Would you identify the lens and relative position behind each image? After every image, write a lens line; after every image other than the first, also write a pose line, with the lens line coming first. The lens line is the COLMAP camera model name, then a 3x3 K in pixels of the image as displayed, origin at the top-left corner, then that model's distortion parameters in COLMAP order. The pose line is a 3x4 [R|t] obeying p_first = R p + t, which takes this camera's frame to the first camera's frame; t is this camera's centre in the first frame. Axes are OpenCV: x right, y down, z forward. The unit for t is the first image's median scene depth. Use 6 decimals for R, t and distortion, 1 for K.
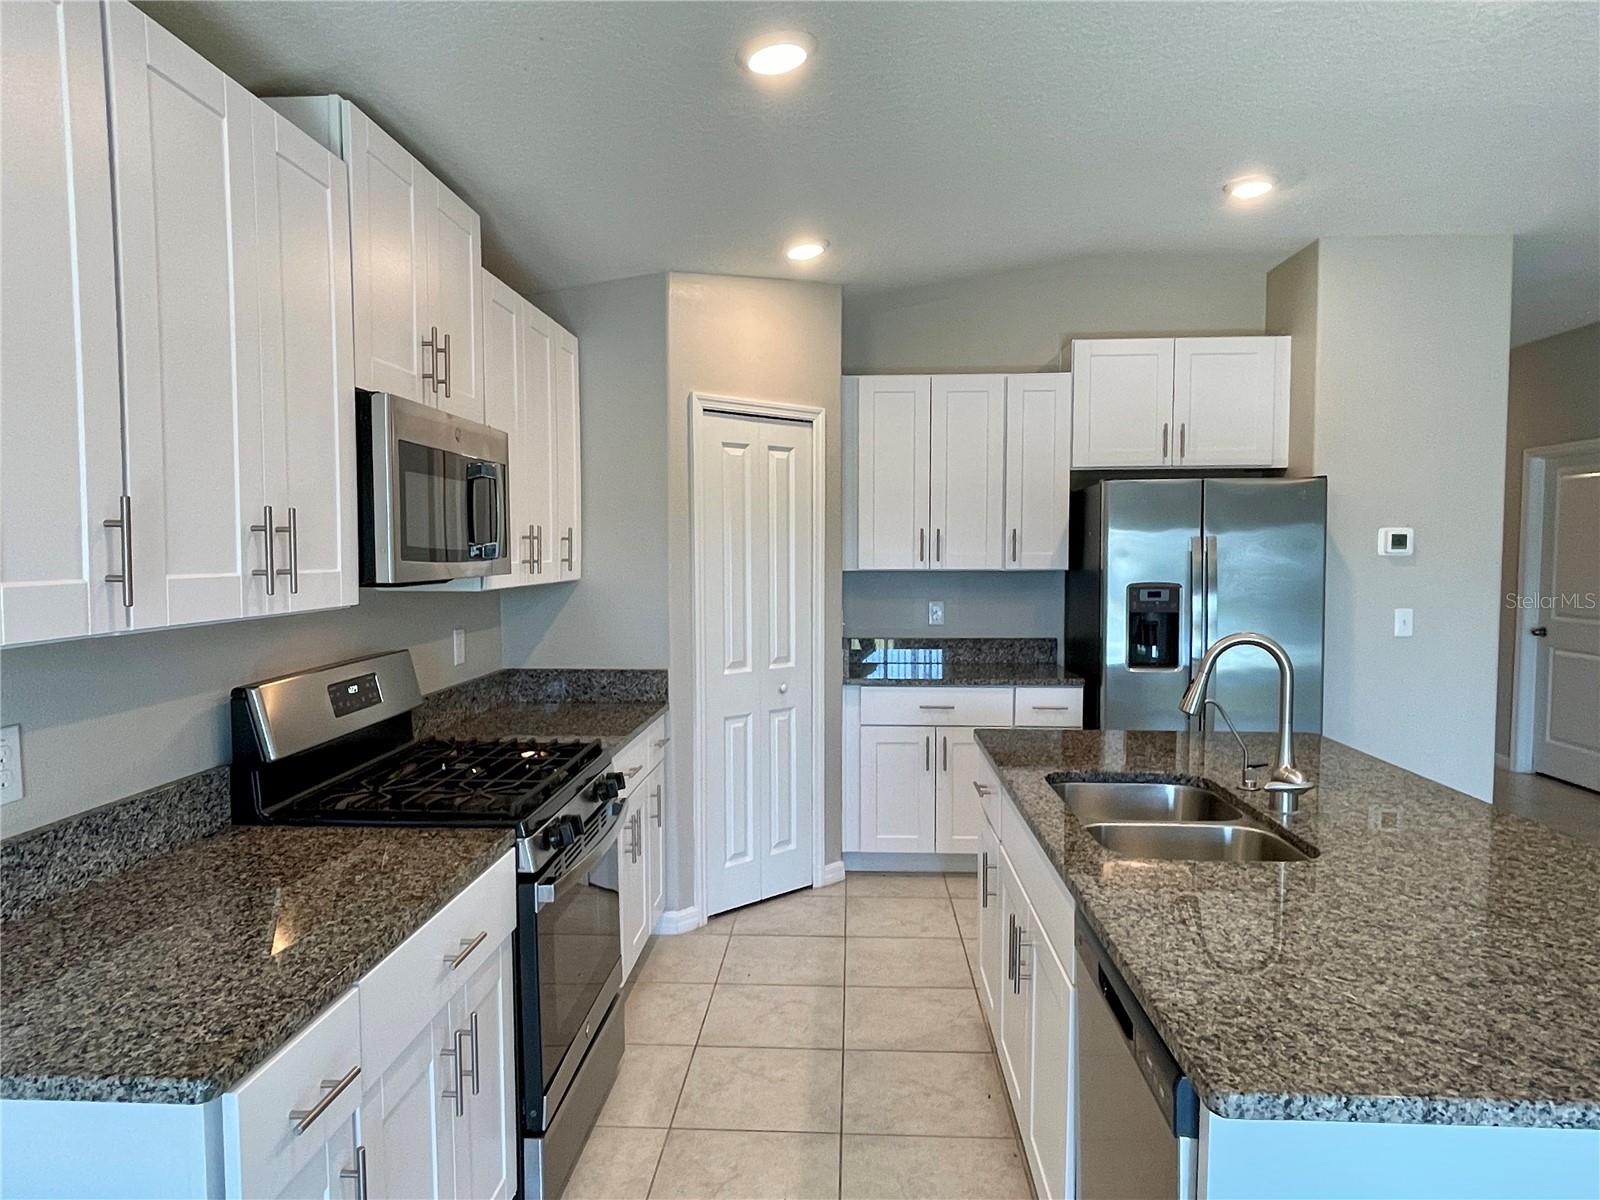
lens RADIAL K [[1024.6, 0, 792.4], [0, 1024.6, 611.2], [0, 0, 1]] dist [0.012821, -0.018689]
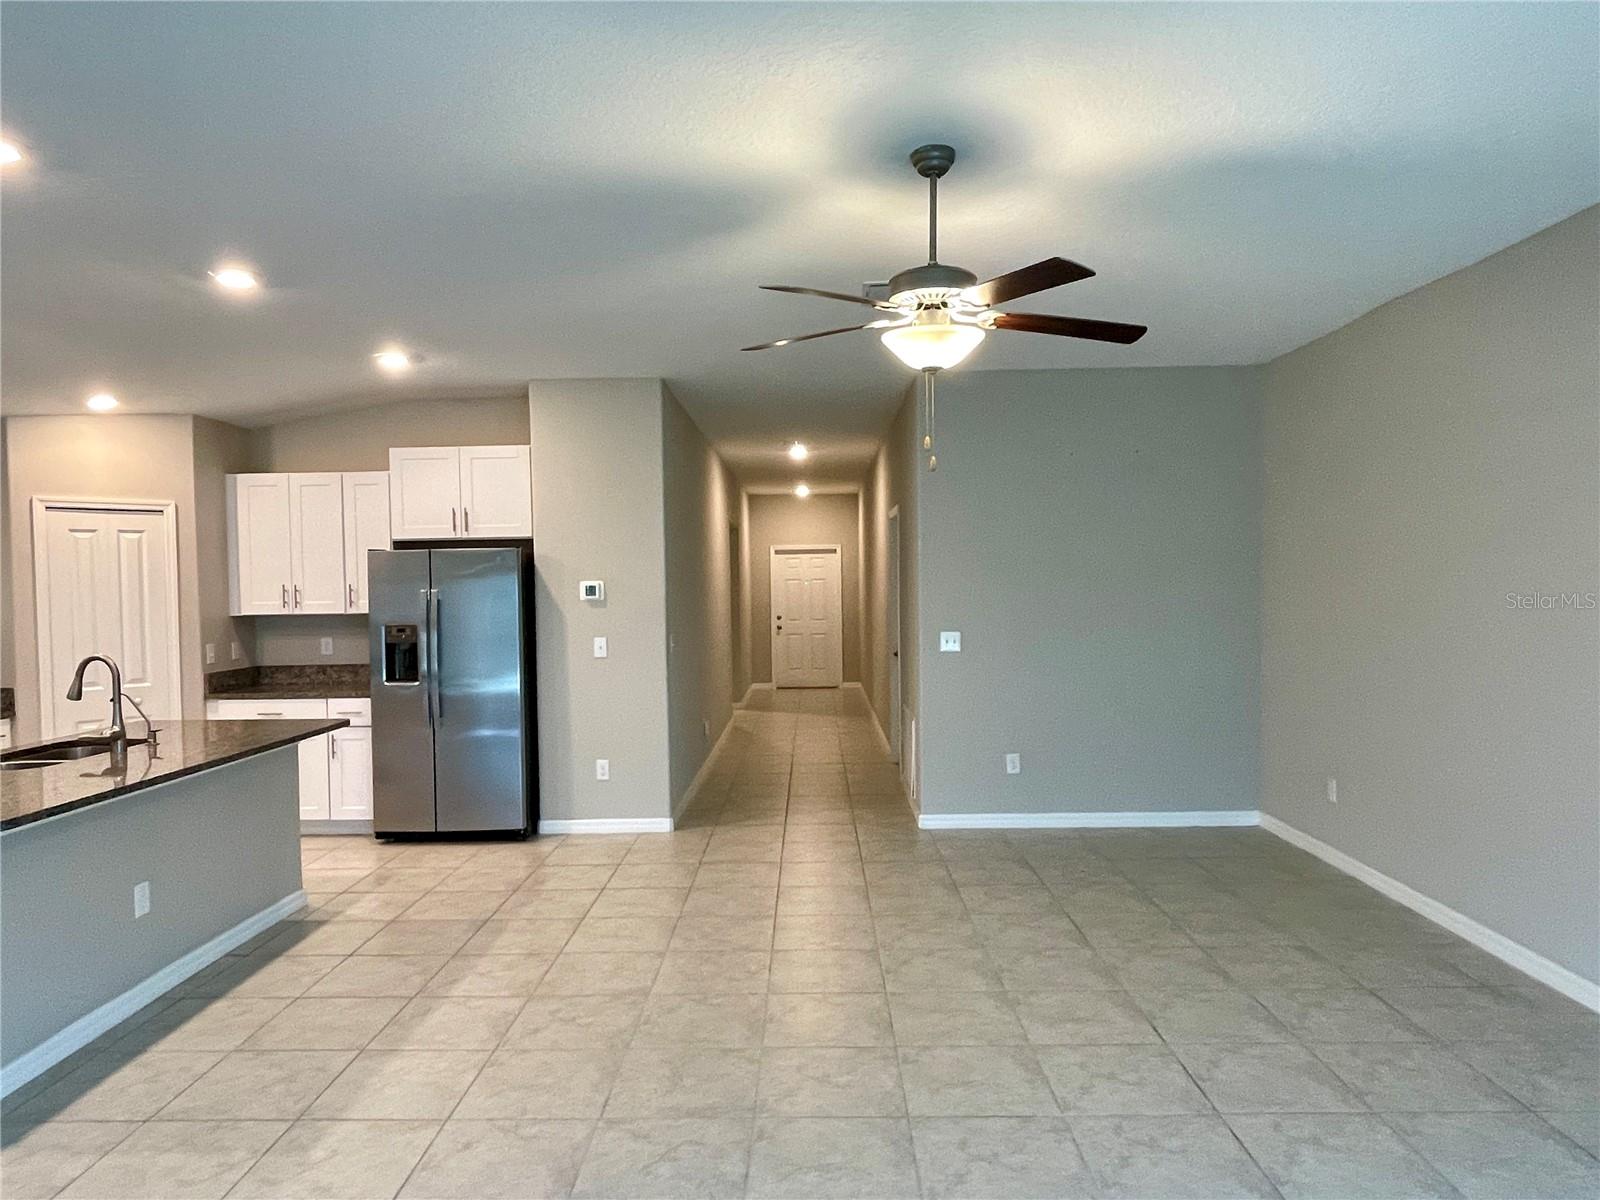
lens RADIAL K [[1024.6, 0, 792.4], [0, 1024.6, 611.2], [0, 0, 1]] dist [0.012821, -0.018689]
pose [[0.999172, -0.014949, 0.037851, 0.833857], [0.016293, 0.999238, -0.035459, 0.015362], [-0.037292, 0.036046, 0.998654, -0.434457]]
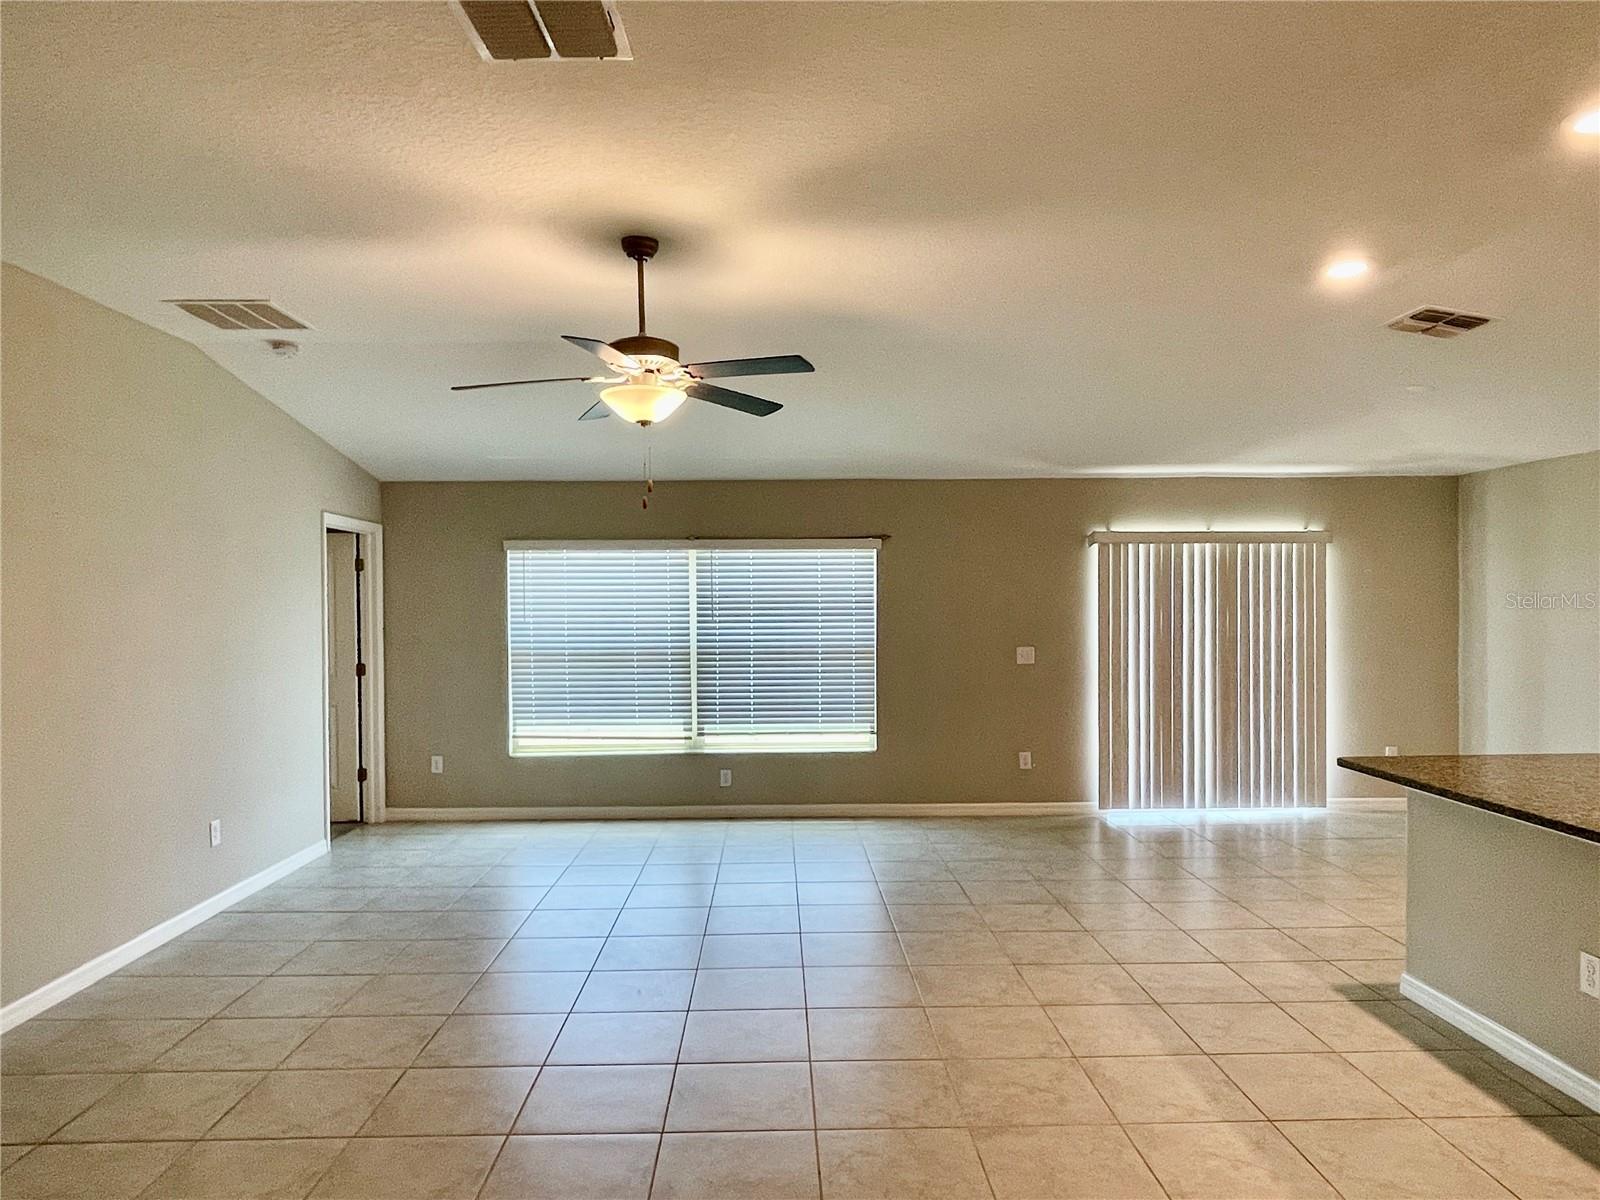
lens RADIAL K [[1024.6, 0, 792.4], [0, 1024.6, 611.2], [0, 0, 1]] dist [0.012821, -0.018689]
pose [[-0.996707, 0.010385, -0.080421, 0.910321], [0.004358, 0.997192, 0.074757, -0.085571], [0.080971, 0.074160, -0.993954, 1.145122]]
